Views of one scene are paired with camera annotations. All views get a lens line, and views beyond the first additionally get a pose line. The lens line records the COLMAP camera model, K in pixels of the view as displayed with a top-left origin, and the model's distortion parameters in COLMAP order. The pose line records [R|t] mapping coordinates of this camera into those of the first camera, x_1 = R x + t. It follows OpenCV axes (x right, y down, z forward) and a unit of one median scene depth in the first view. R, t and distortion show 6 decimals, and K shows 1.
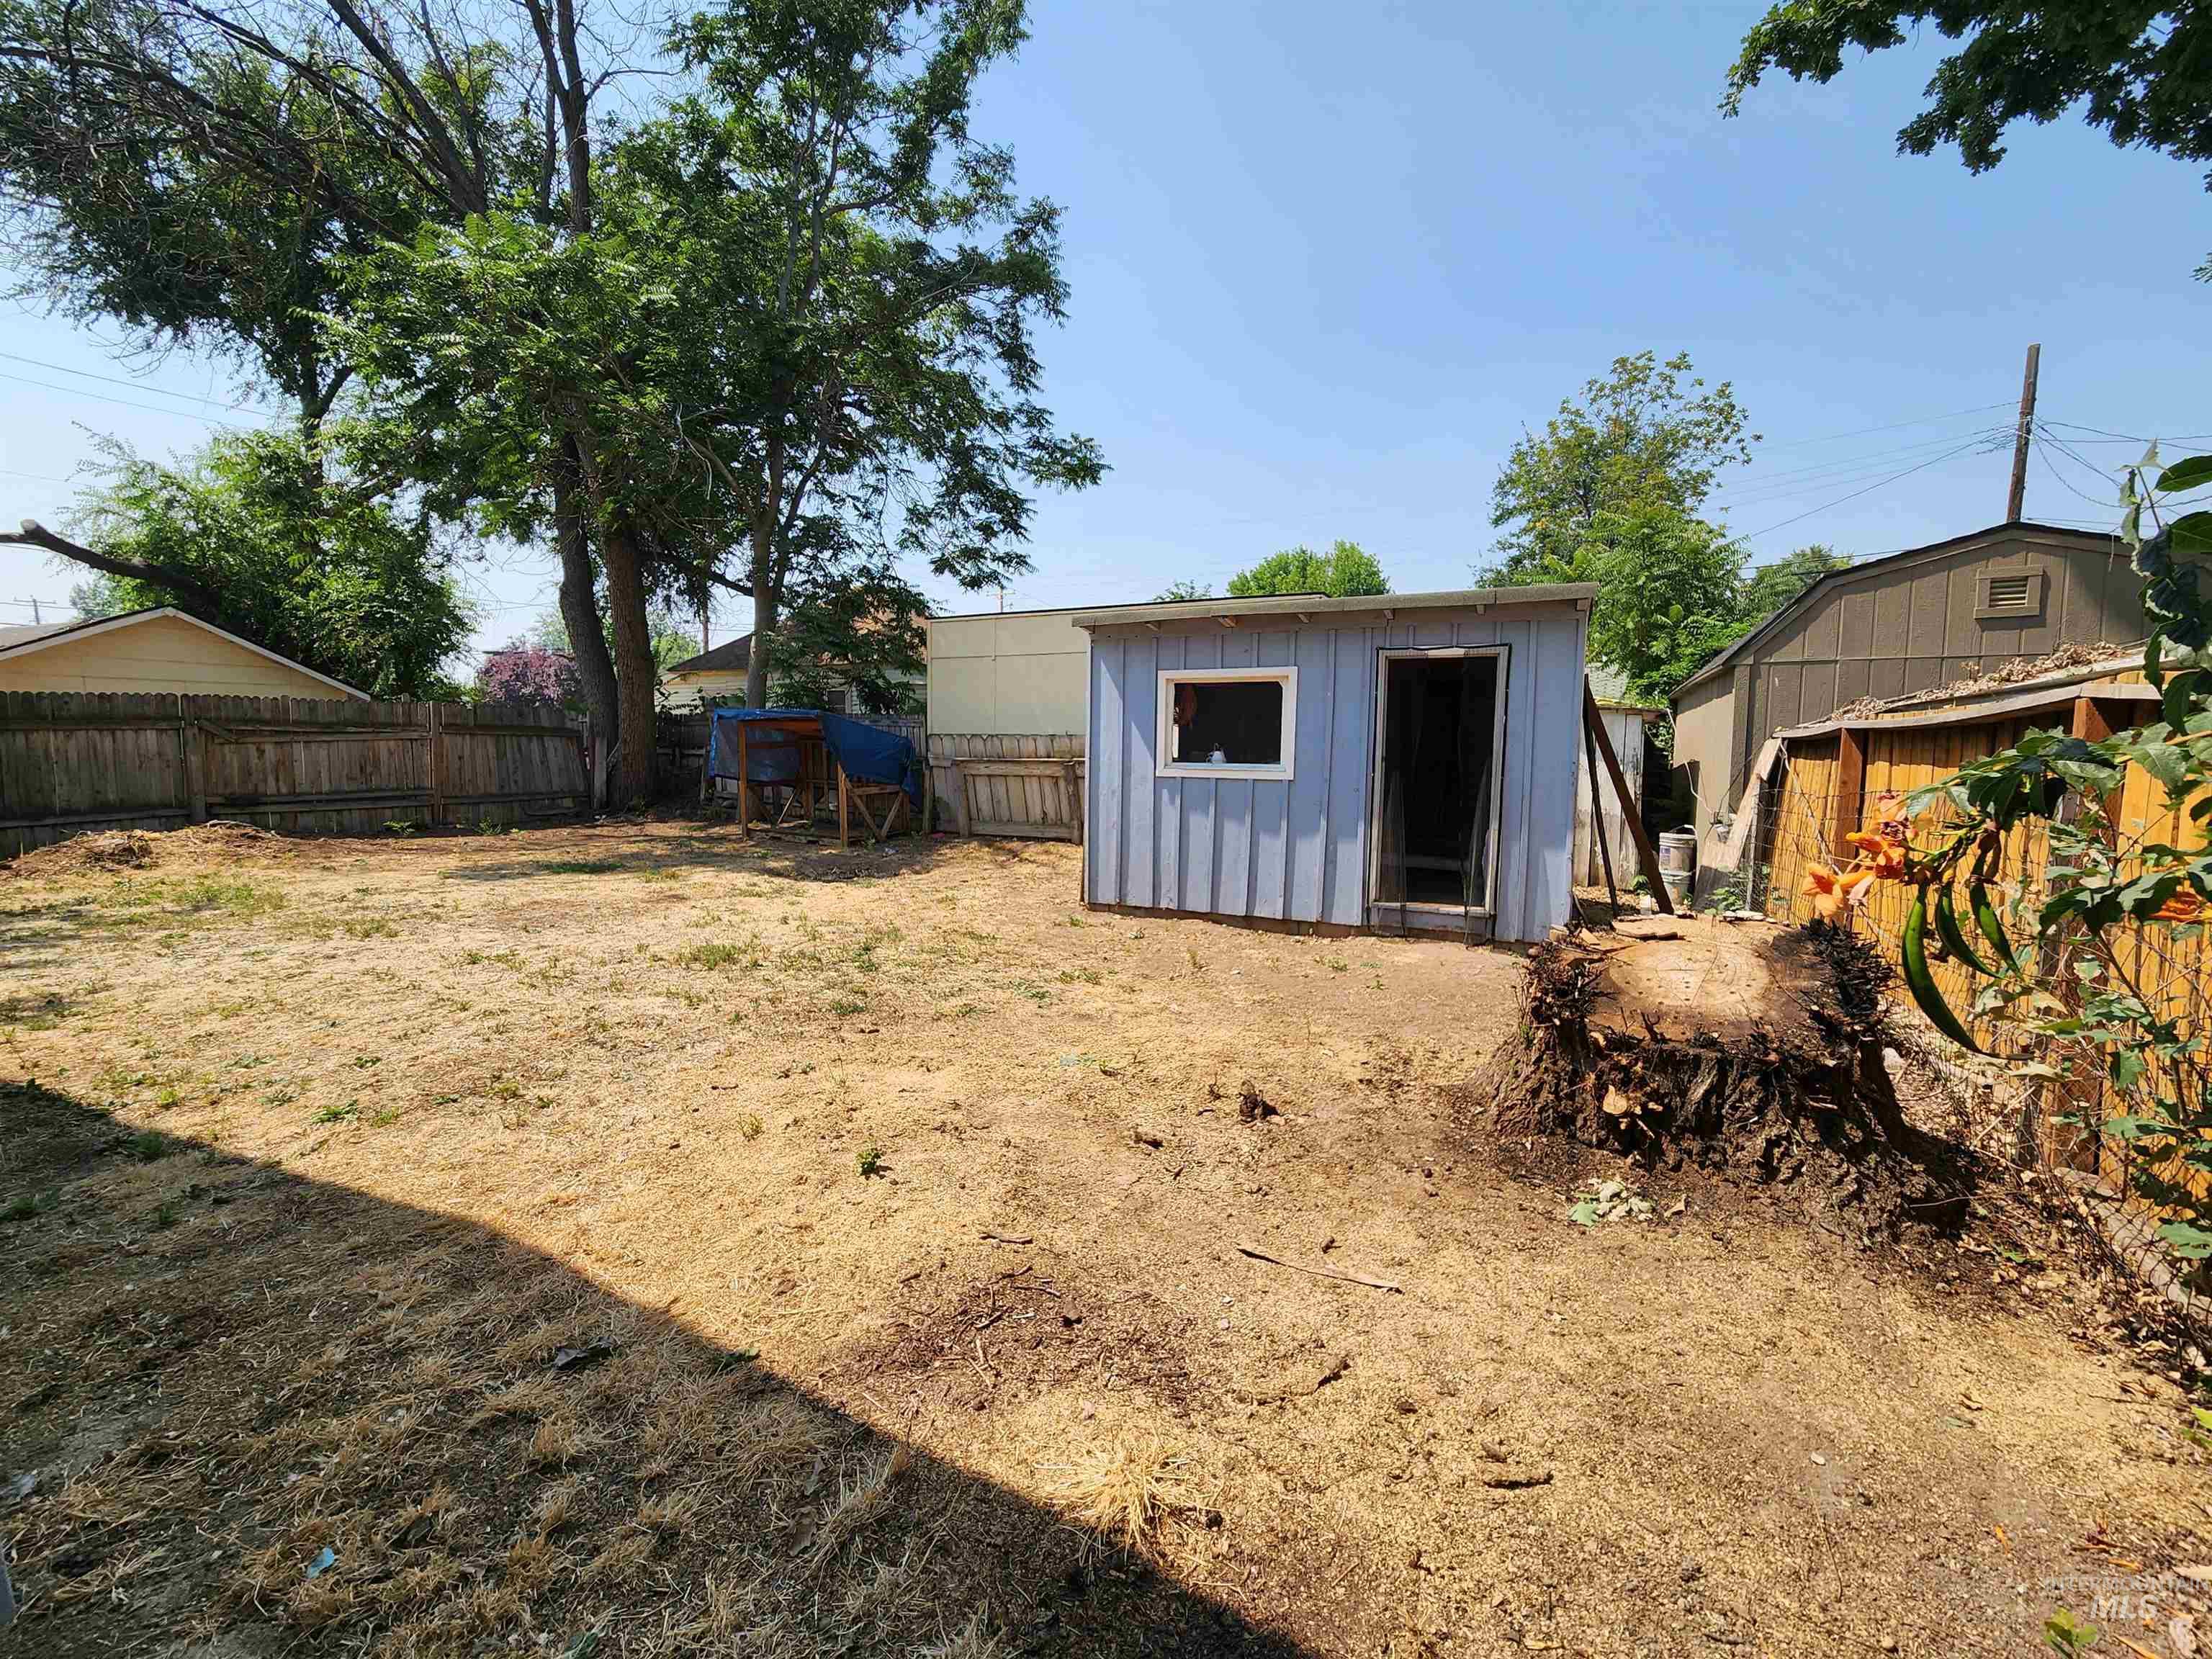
lens RADIAL K [[907.3, 0, 1111.3], [0, 907.3, 821.7], [0, 0, 1]] dist [0.001189, -0.000880]
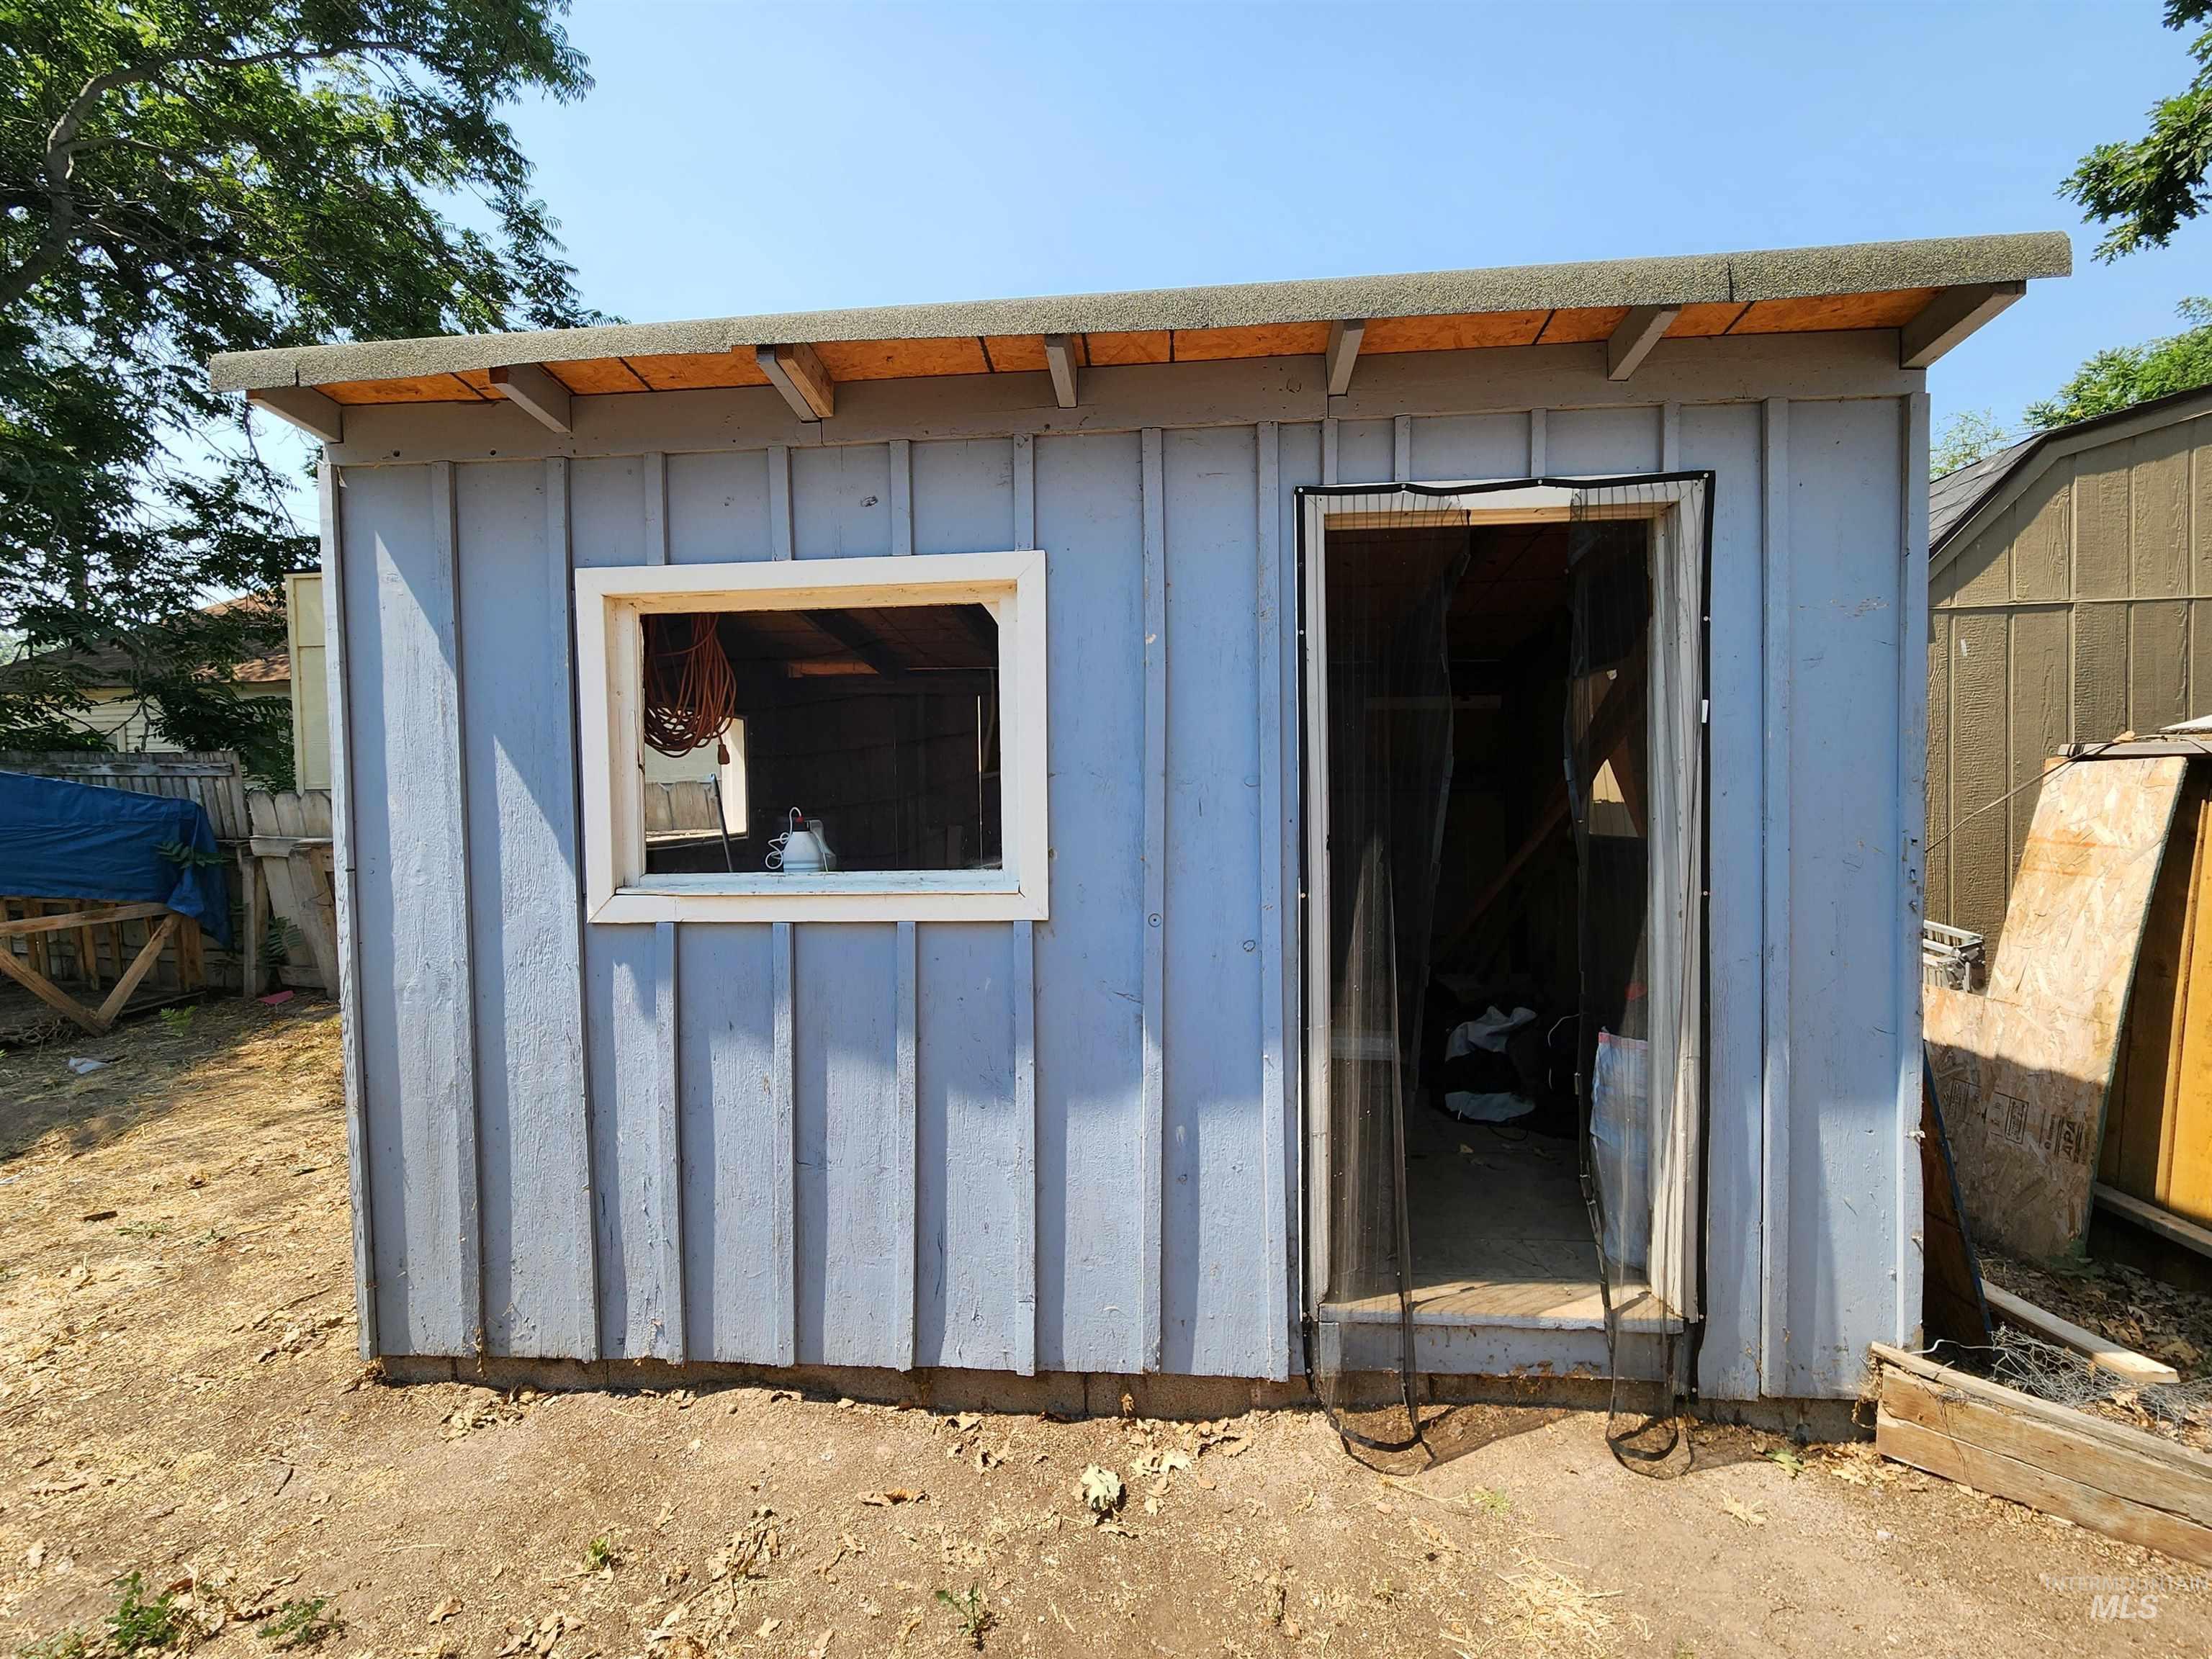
lens RADIAL K [[907.3, 0, 1111.3], [0, 907.3, 821.7], [0, 0, 1]] dist [0.001189, -0.000880]
pose [[0.938036, -0.039992, 0.344223, 0.113947], [0.056197, 0.997725, -0.037227, -0.065329], [-0.341951, 0.054264, 0.938150, 0.688647]]
